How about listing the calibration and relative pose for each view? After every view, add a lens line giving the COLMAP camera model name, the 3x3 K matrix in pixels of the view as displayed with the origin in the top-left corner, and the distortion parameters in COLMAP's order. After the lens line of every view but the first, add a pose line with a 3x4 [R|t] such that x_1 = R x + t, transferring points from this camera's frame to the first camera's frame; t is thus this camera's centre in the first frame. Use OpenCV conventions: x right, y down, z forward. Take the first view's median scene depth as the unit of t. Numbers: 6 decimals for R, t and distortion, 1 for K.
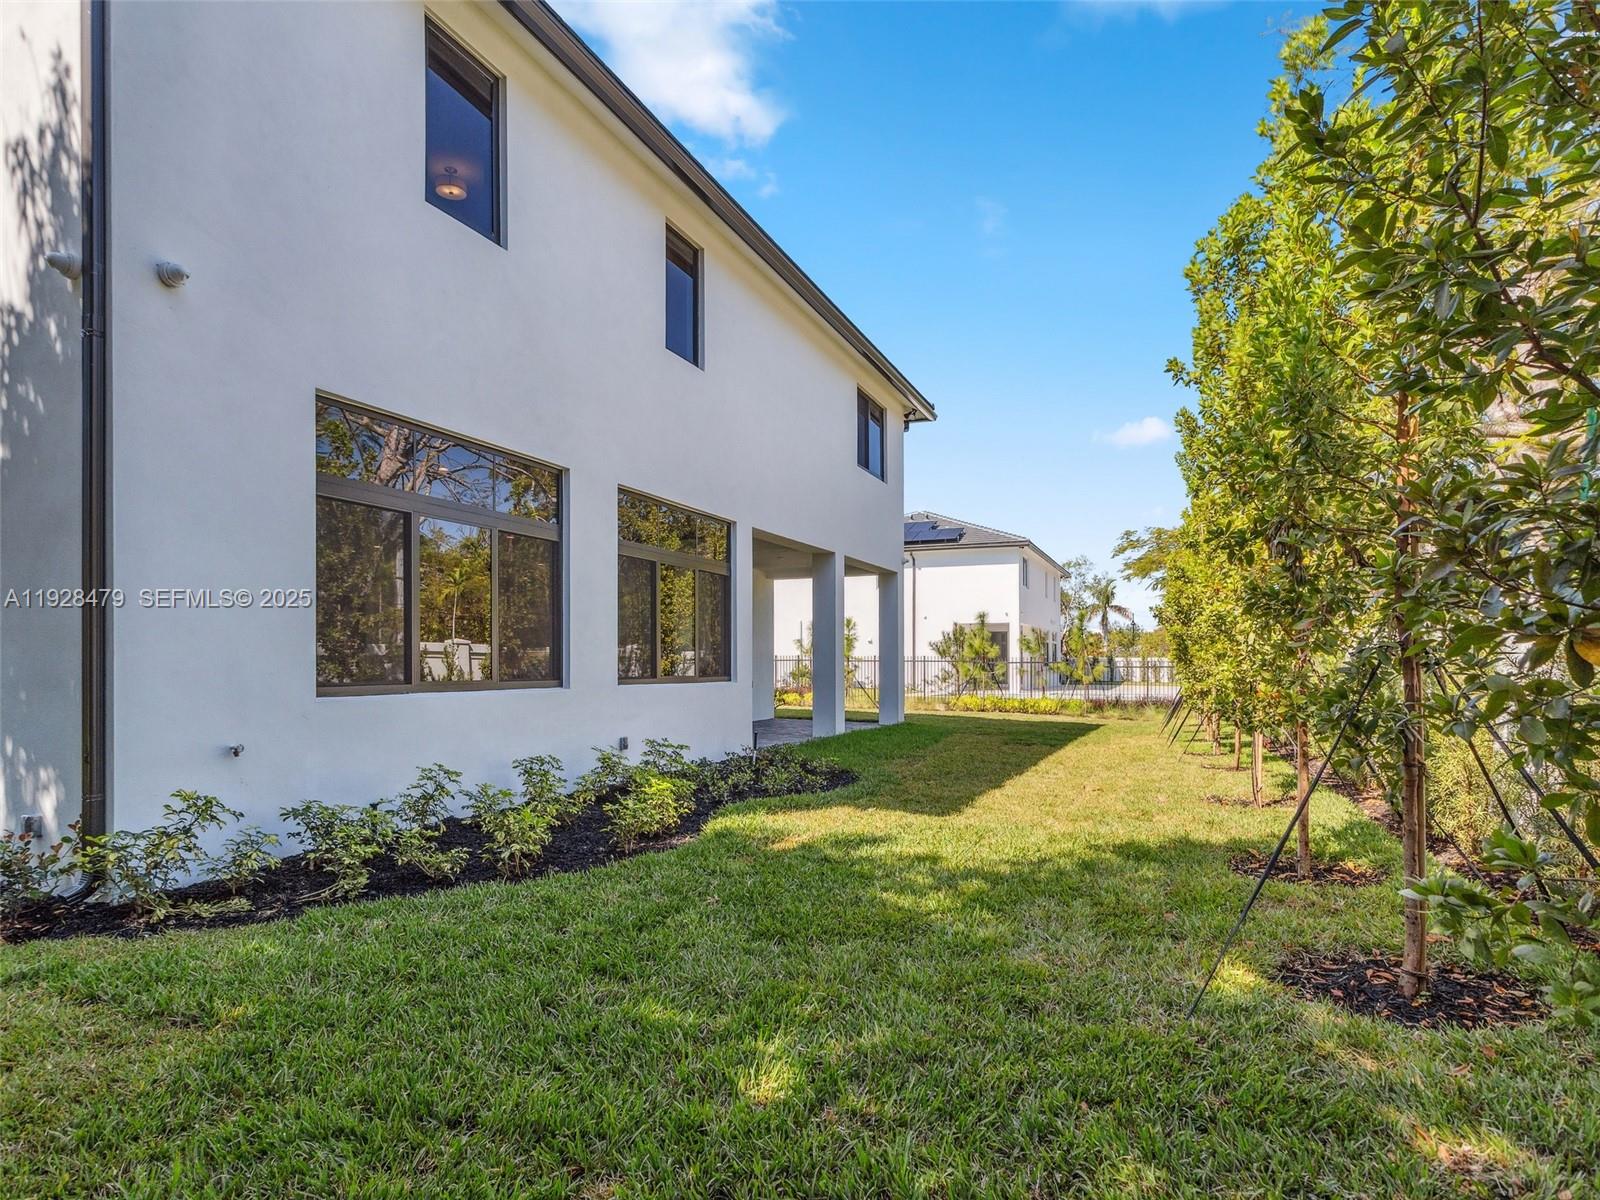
lens RADIAL K [[867.4, 0, 799.1], [0, 867.4, 615.3], [0, 0, 1]] dist [0.004871, -0.000682]
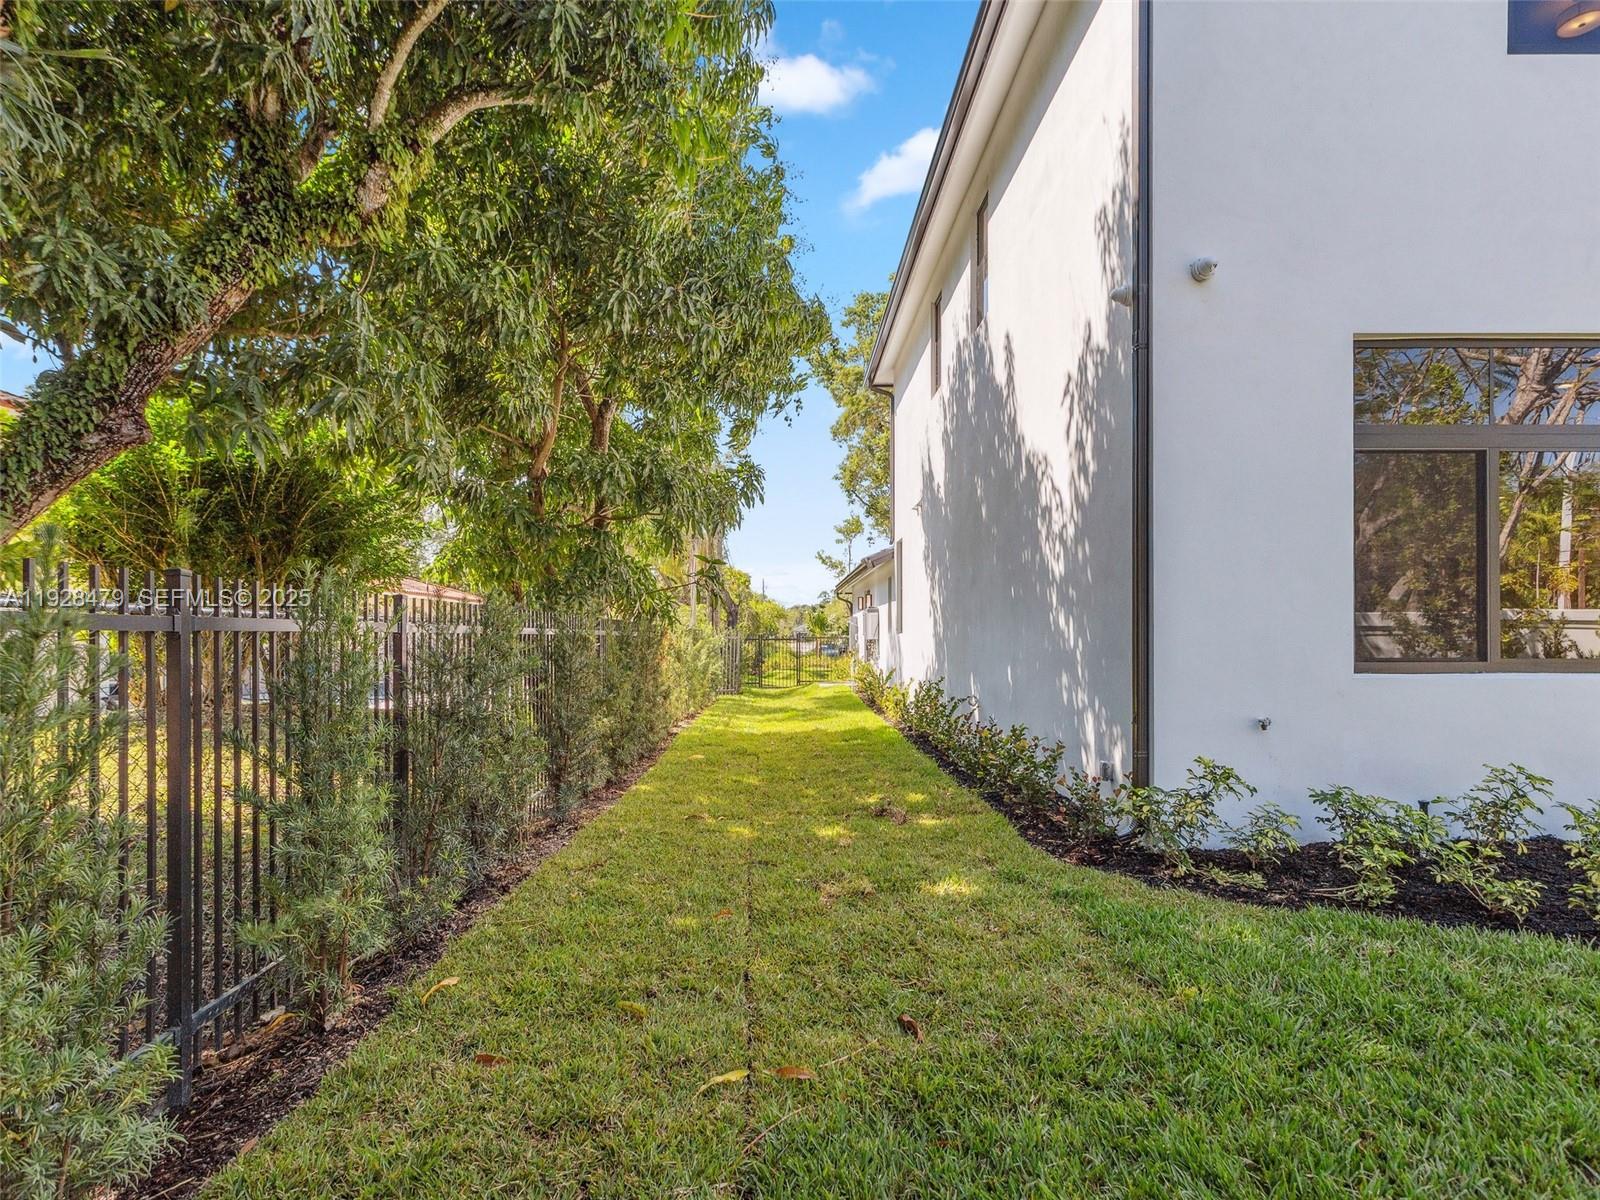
lens RADIAL K [[867.4, 0, 799.1], [0, 867.4, 615.3], [0, 0, 1]] dist [0.004871, -0.000682]
pose [[0.408992, -0.021639, -0.912281, 0.047701], [0.052107, 0.998641, -0.000327, 0.004983], [0.911049, -0.047403, 0.409564, 0.129950]]
